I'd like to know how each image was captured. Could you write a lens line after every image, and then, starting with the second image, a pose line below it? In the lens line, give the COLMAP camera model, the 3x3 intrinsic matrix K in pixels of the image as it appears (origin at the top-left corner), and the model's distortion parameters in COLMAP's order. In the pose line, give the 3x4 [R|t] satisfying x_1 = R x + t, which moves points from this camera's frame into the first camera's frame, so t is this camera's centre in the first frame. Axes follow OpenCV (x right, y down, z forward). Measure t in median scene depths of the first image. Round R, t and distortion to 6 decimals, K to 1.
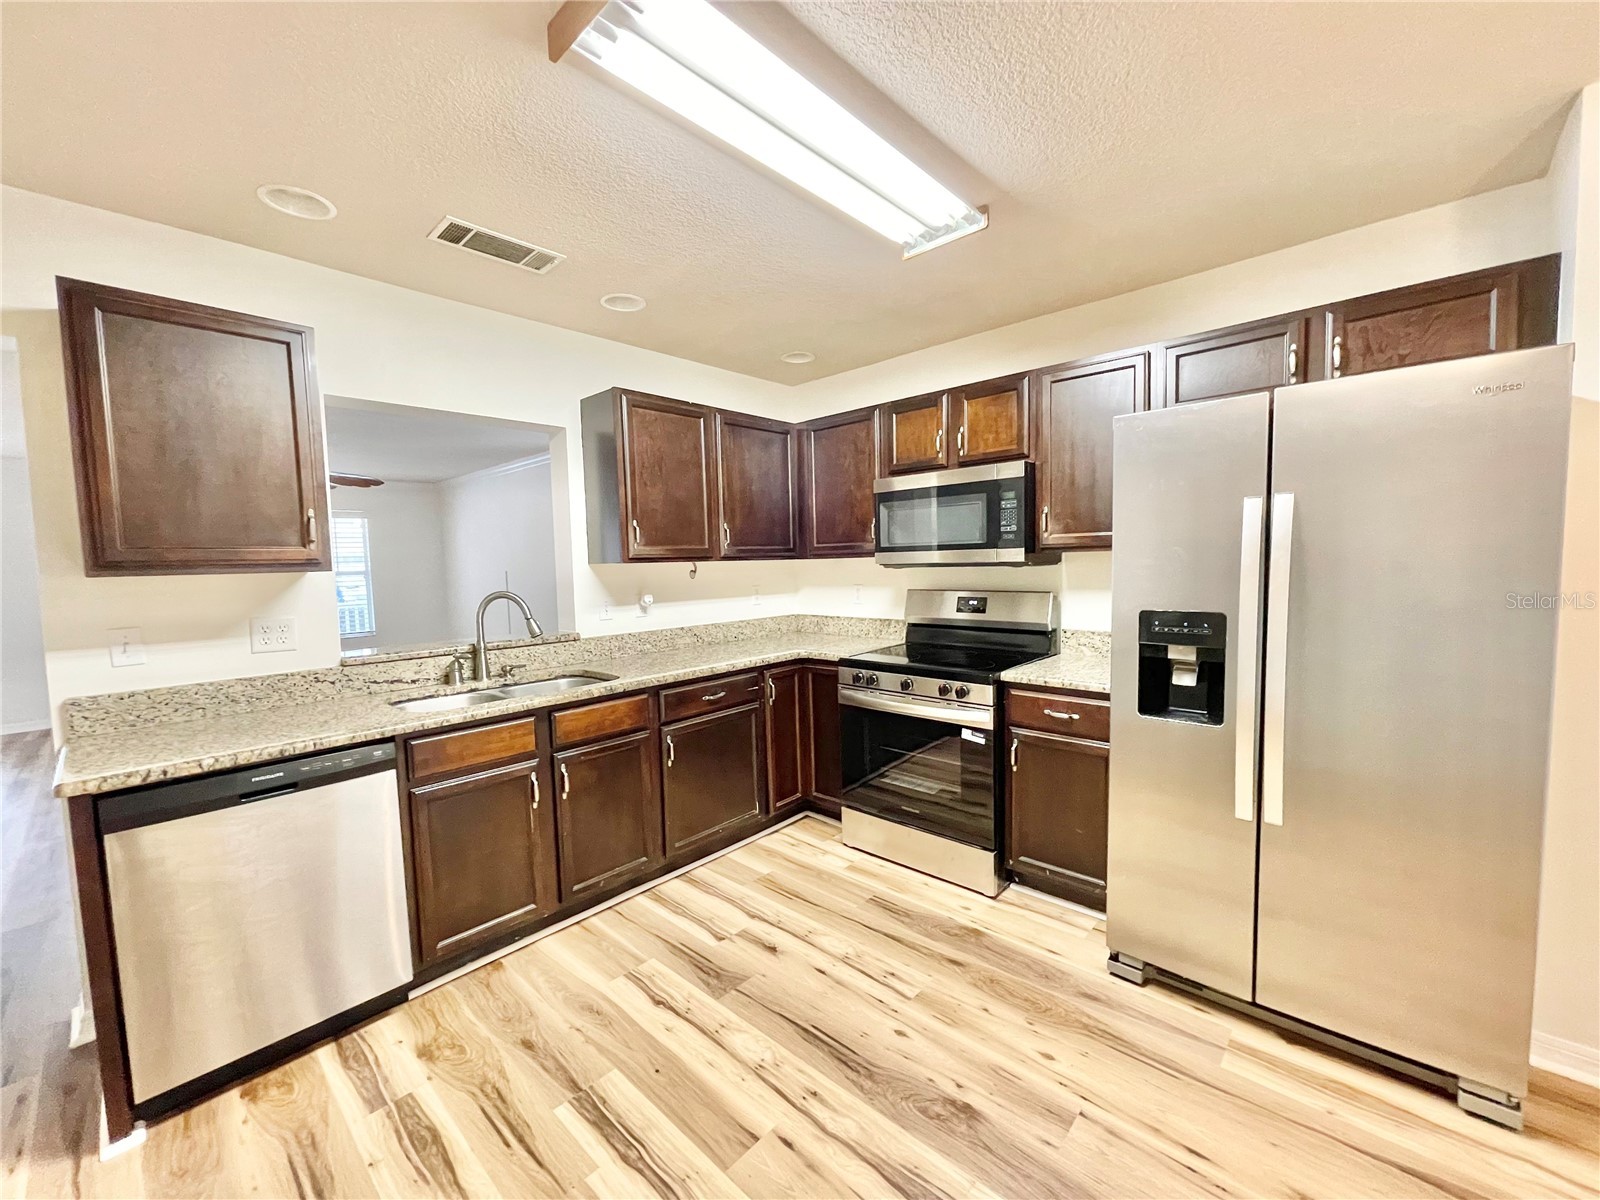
lens RADIAL K [[642.9, 0, 796.2], [0, 642.9, 608.3], [0, 0, 1]] dist [-0.001036, -0.000117]
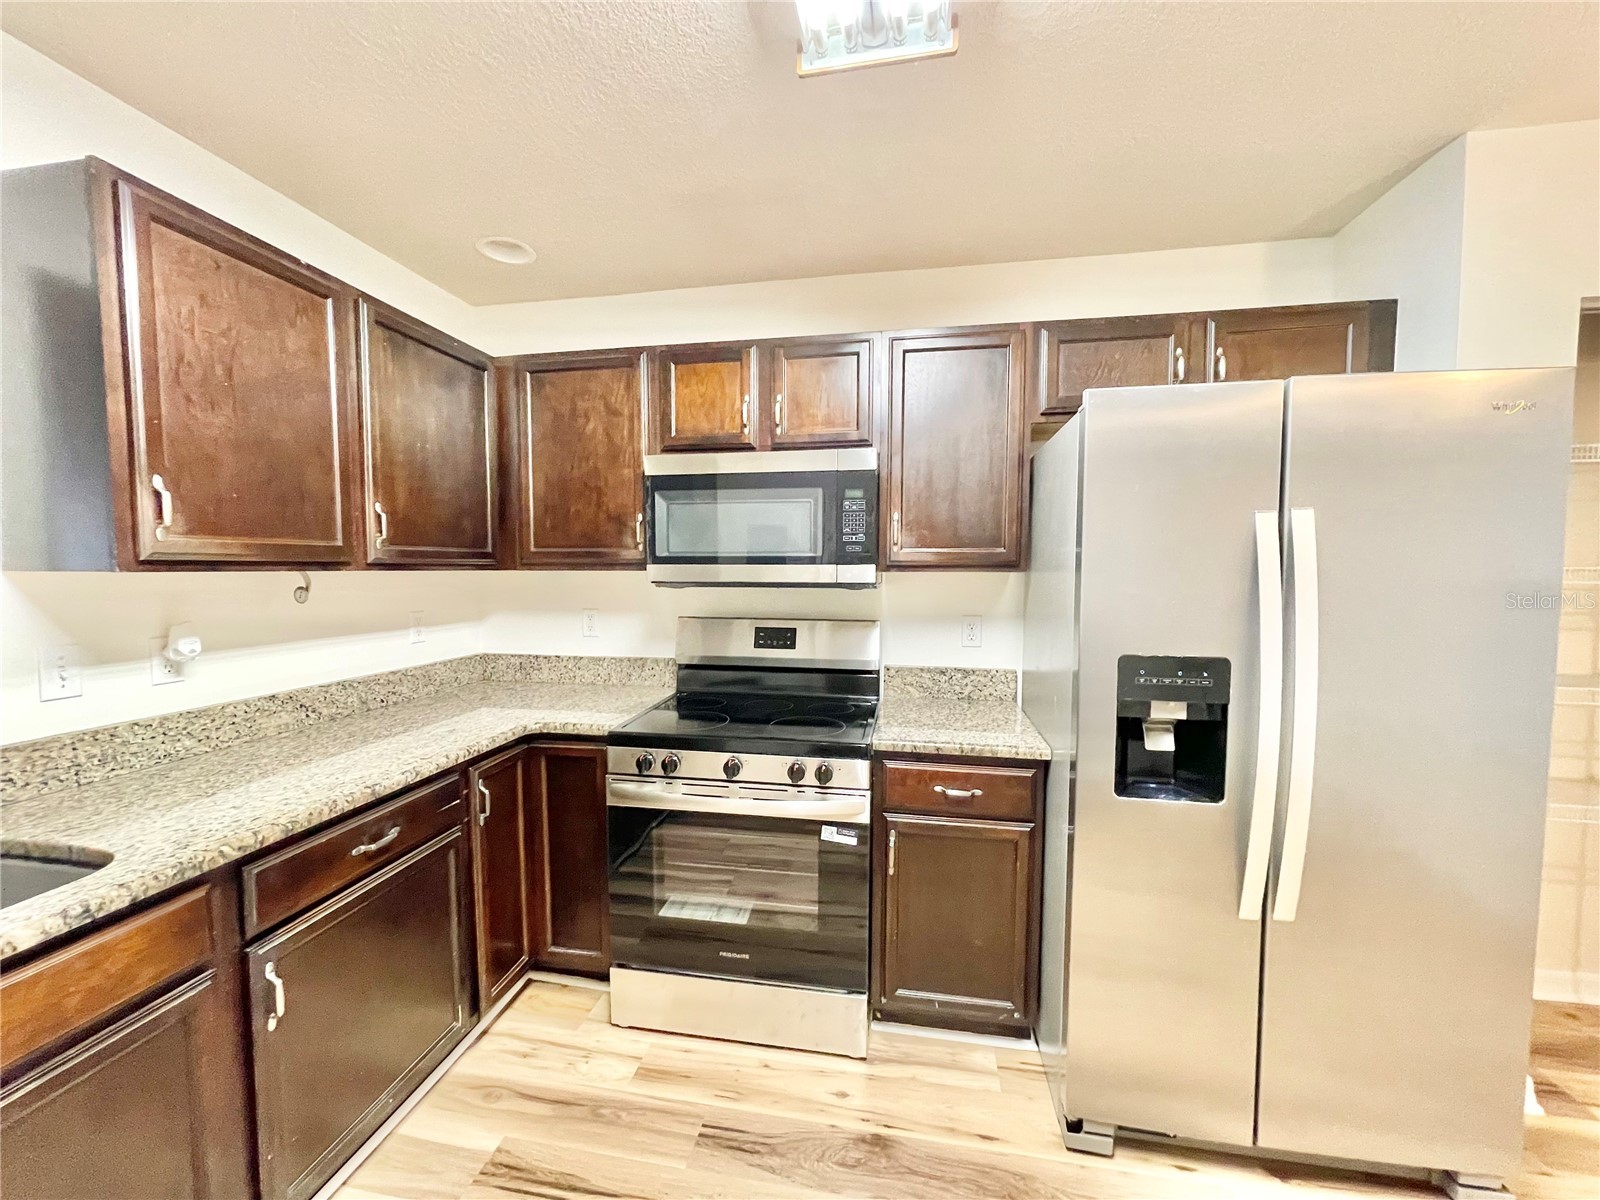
lens RADIAL K [[642.9, 0, 796.2], [0, 642.9, 608.3], [0, 0, 1]] dist [-0.001036, -0.000117]
pose [[0.841753, -0.006440, 0.539825, -0.116457], [0.016937, 0.999752, -0.014483, -0.030753], [-0.539598, 0.021334, 0.841653, 0.380820]]
